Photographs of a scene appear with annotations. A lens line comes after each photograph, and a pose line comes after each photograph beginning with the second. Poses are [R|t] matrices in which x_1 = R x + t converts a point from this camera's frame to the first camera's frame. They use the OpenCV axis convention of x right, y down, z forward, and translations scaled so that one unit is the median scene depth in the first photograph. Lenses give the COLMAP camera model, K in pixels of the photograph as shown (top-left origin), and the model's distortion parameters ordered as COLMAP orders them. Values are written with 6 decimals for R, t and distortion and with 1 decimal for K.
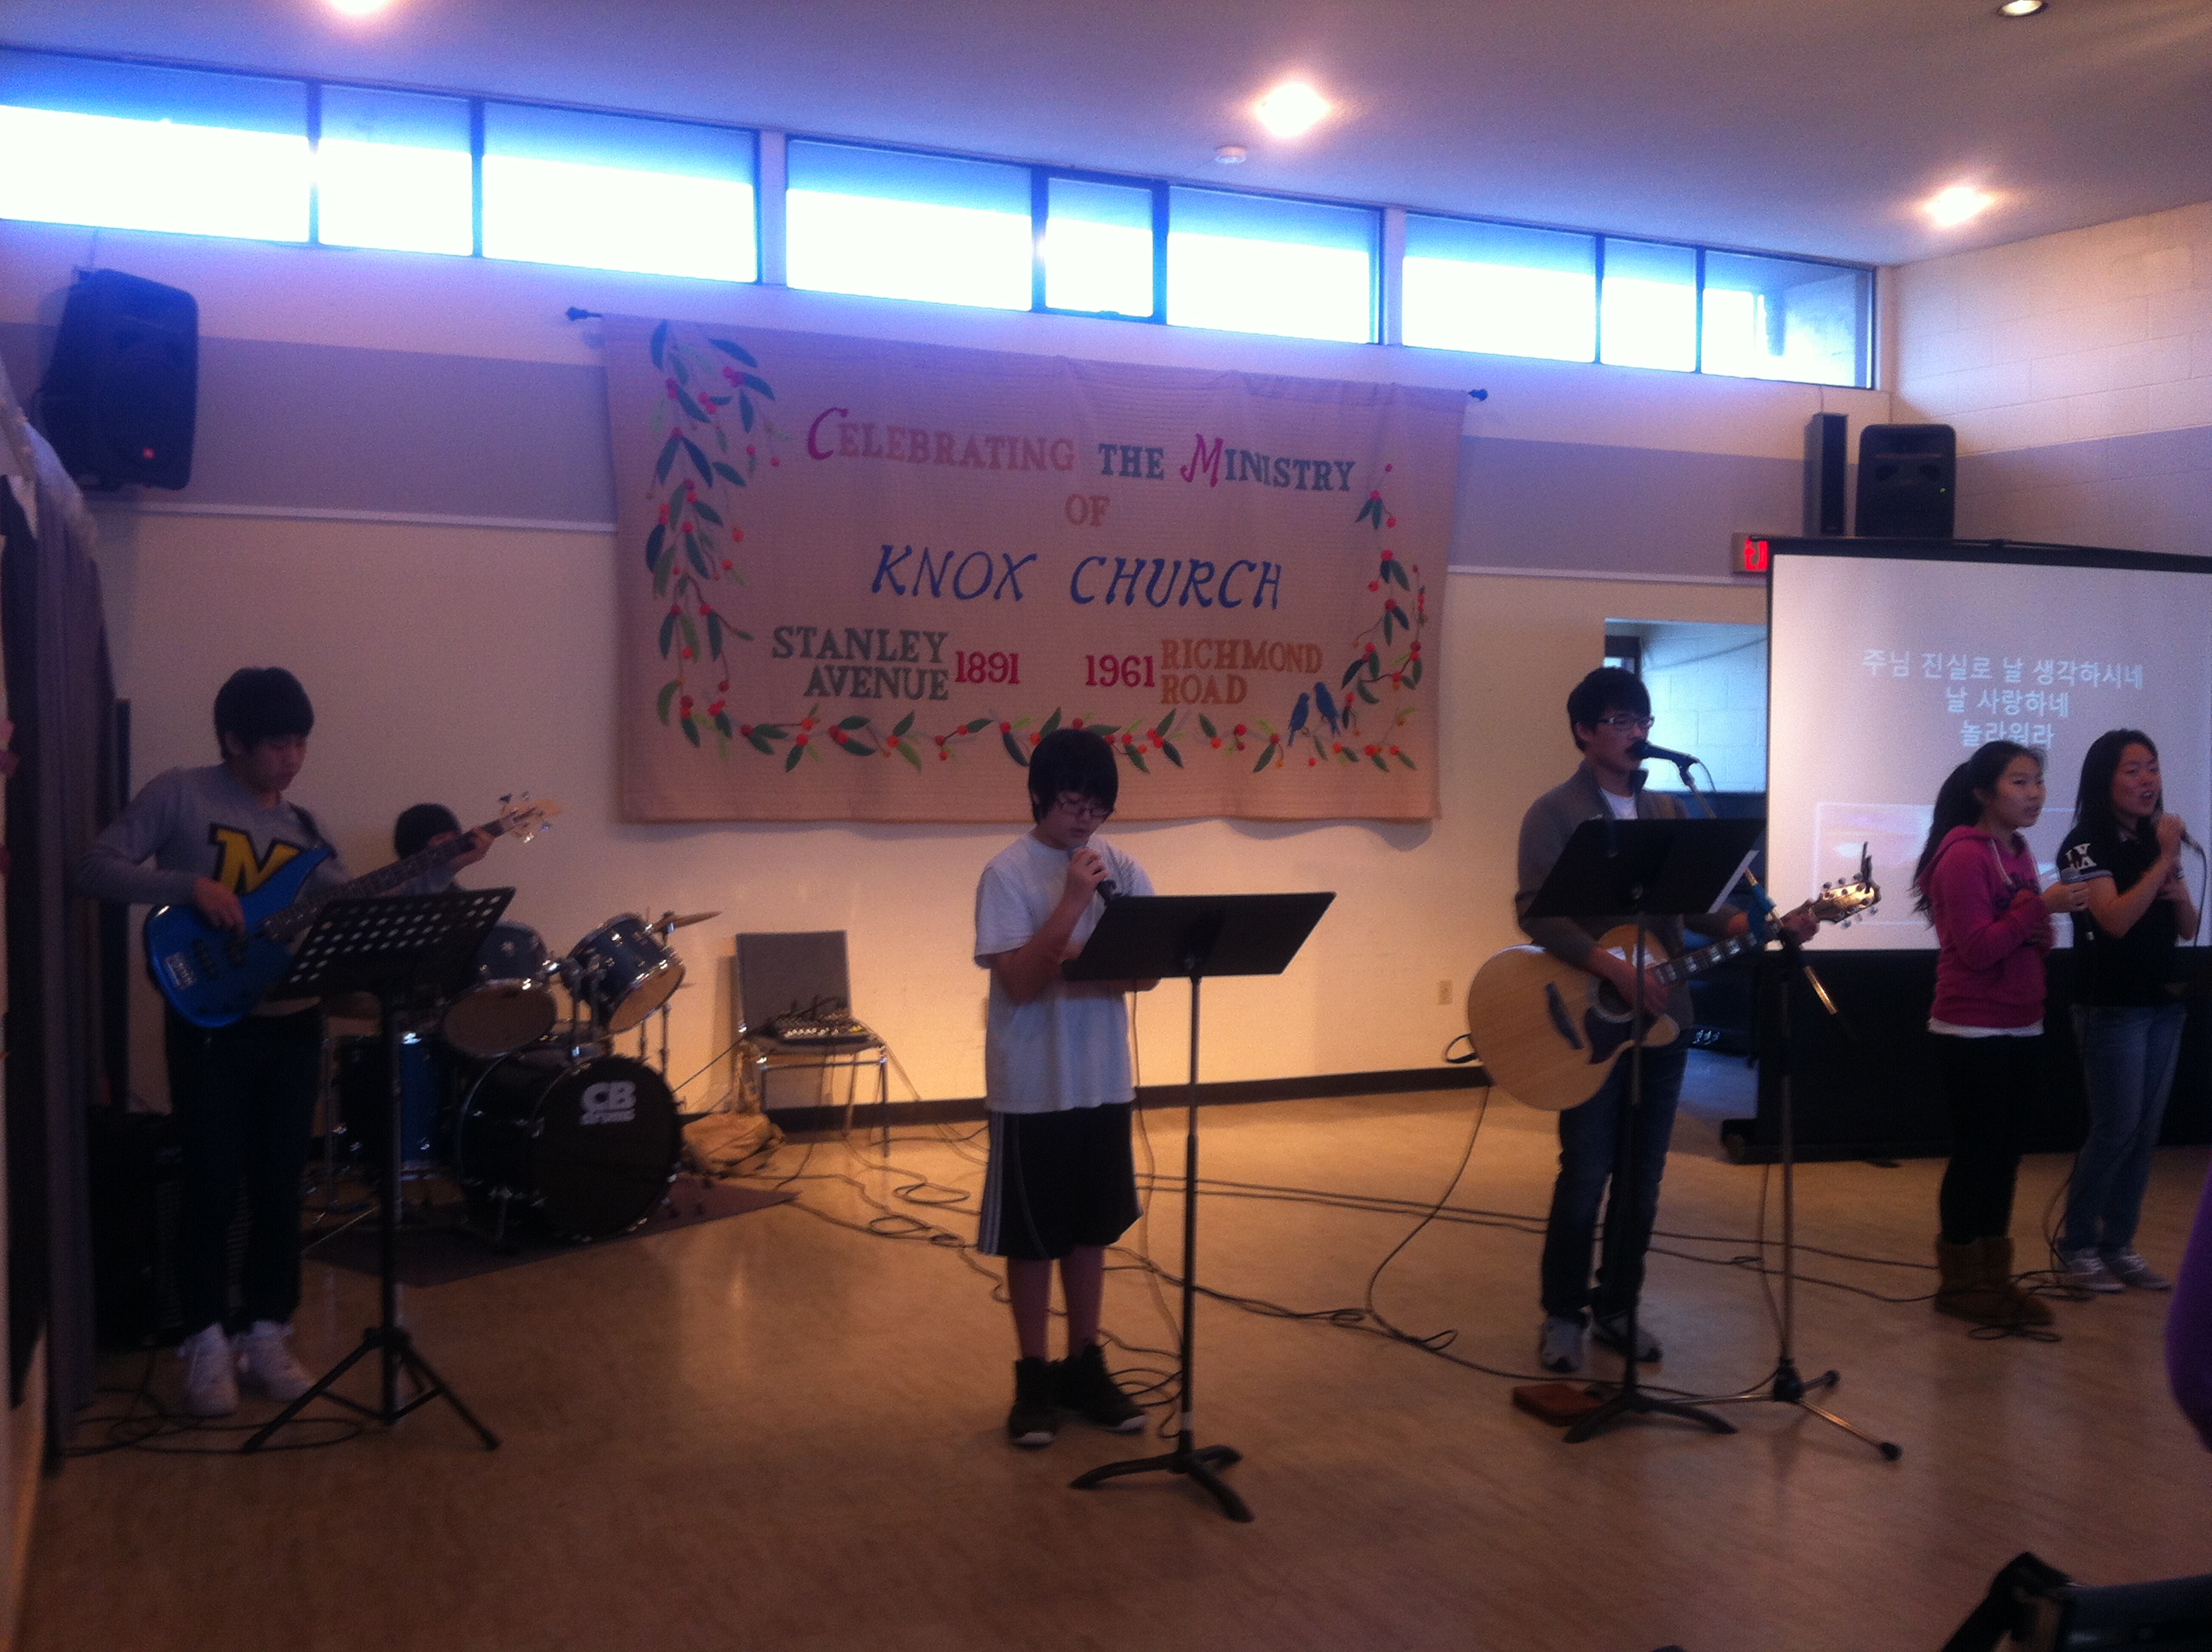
lens RADIAL K [[2063.0, 0, 1106.0], [0, 2063.0, 826.0], [0, 0, 1]] dist [0.074673, -0.282535]
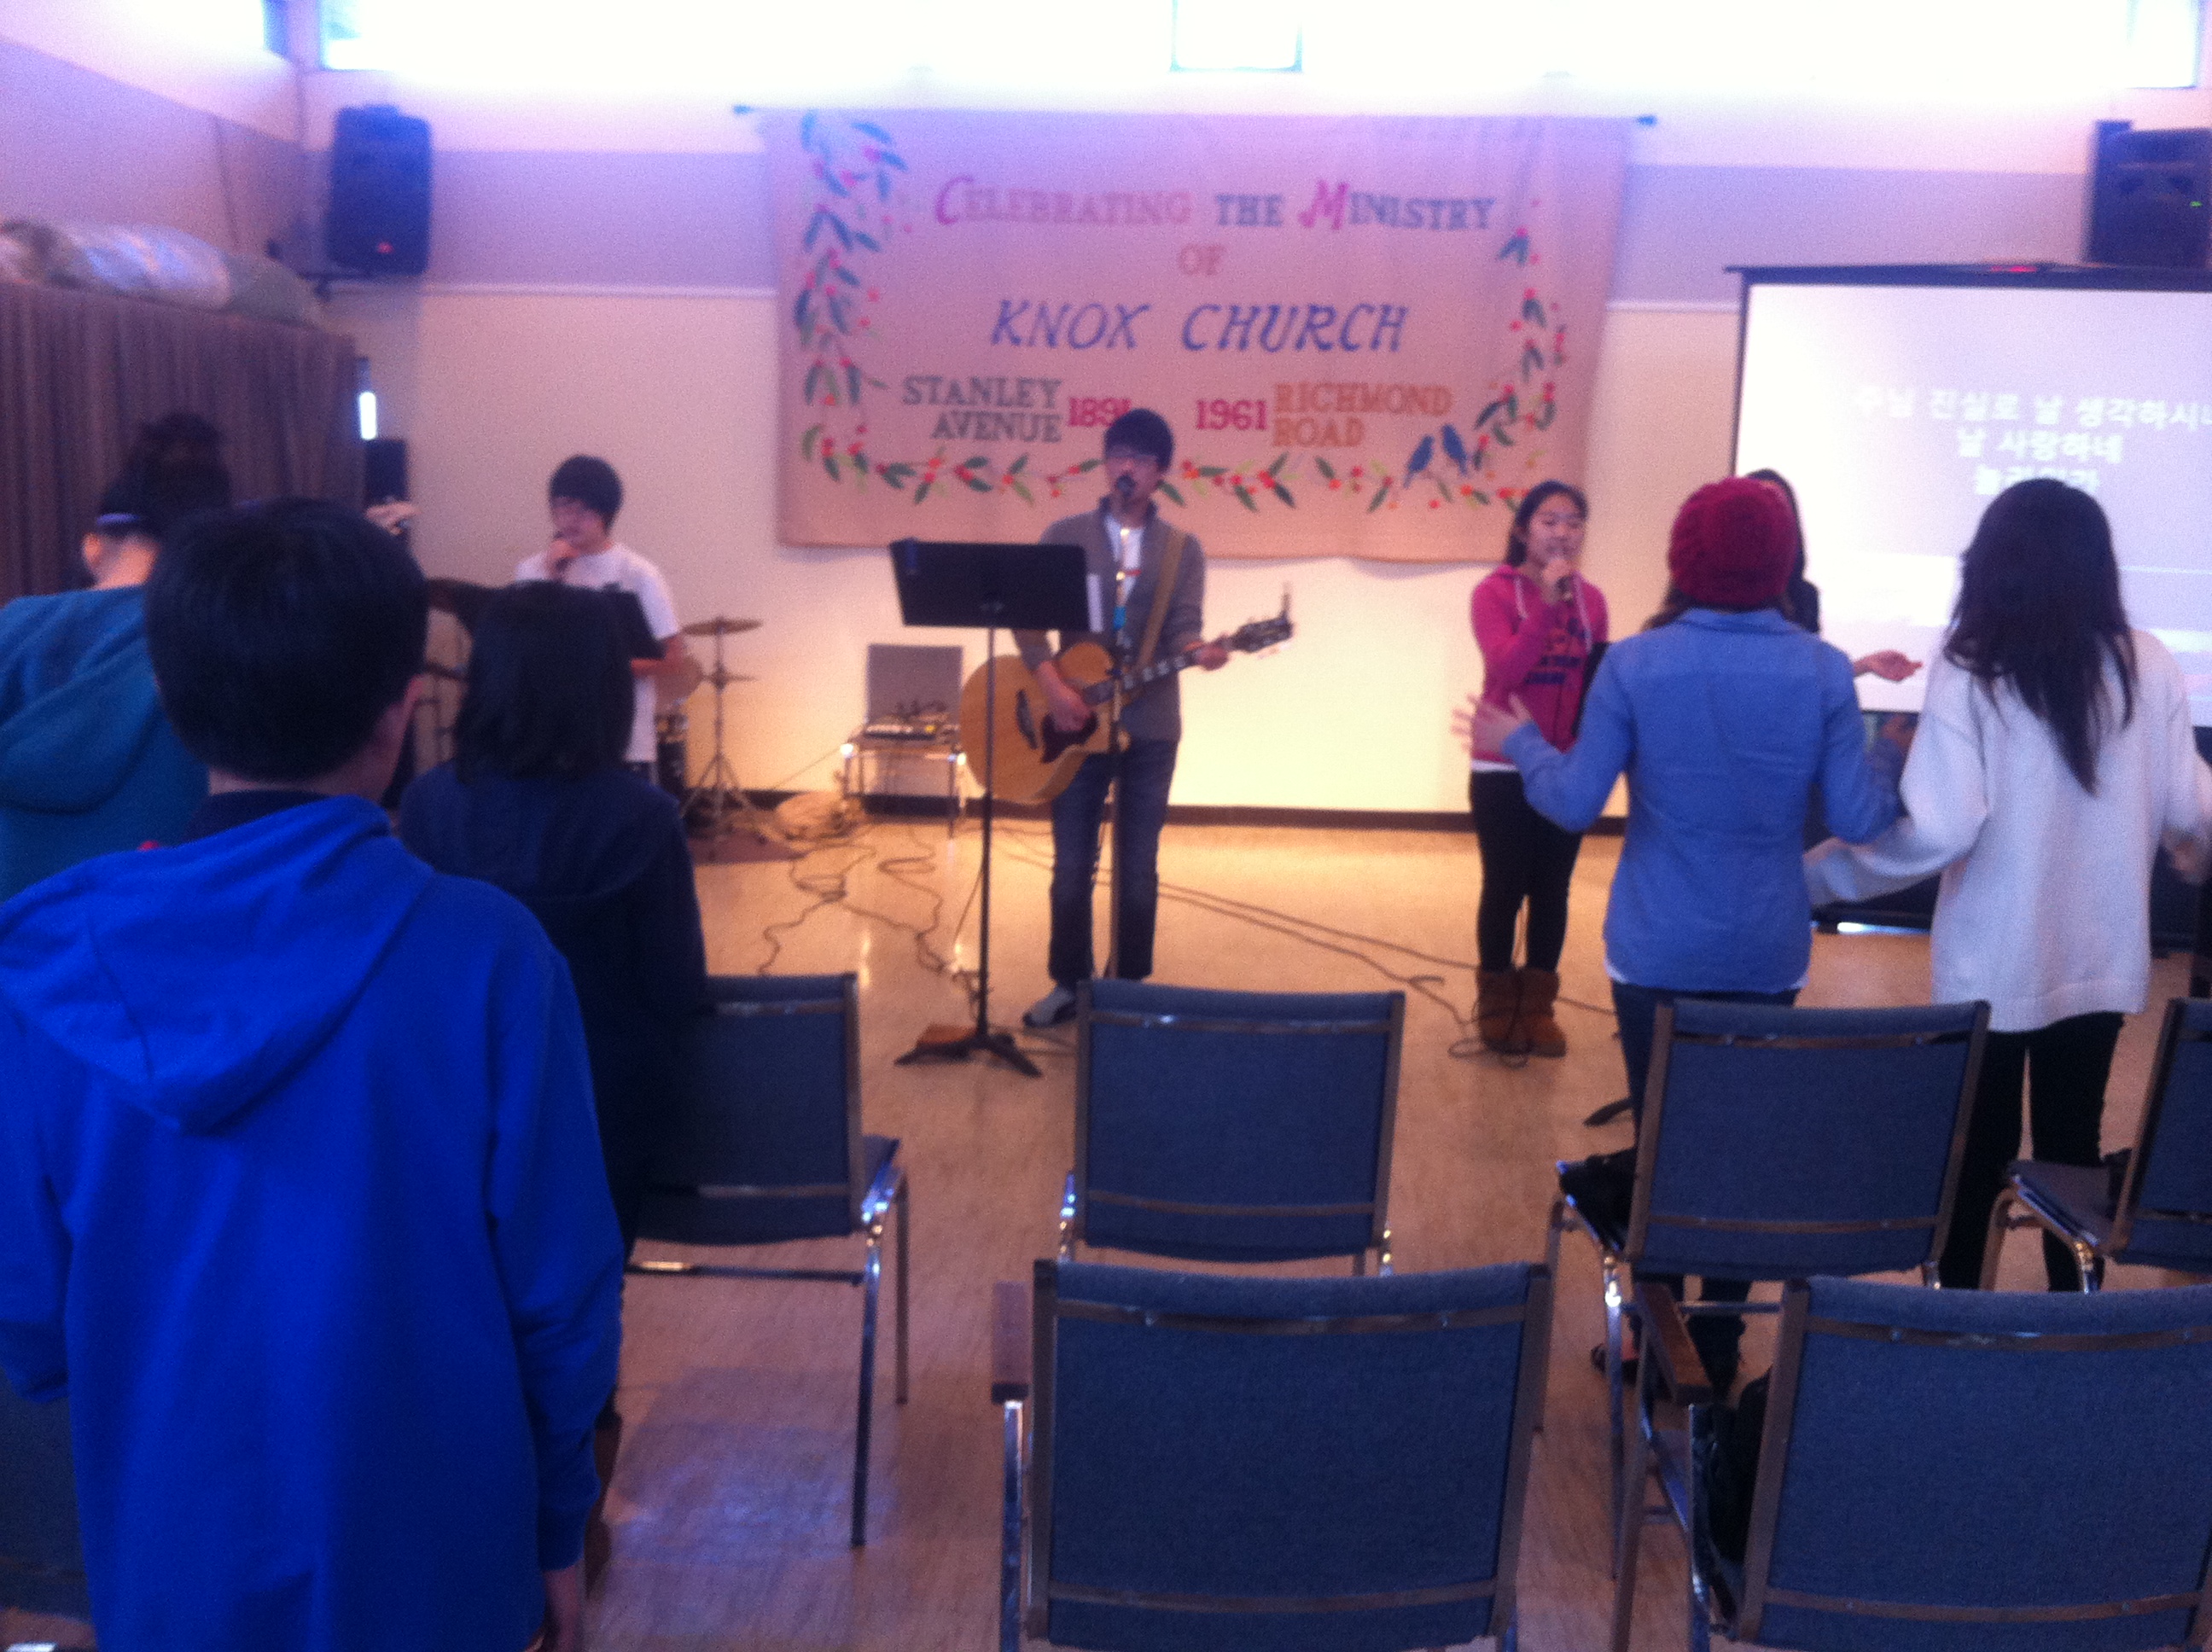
lens RADIAL K [[2063.0, 0, 1106.0], [0, 2063.0, 826.0], [0, 0, 1]] dist [0.074673, -0.282535]
pose [[0.897608, 0.080808, -0.433324, 0.443071], [-0.028792, 0.991702, 0.125296, 0.003635], [0.439853, -0.099991, 0.892486, -0.000566]]
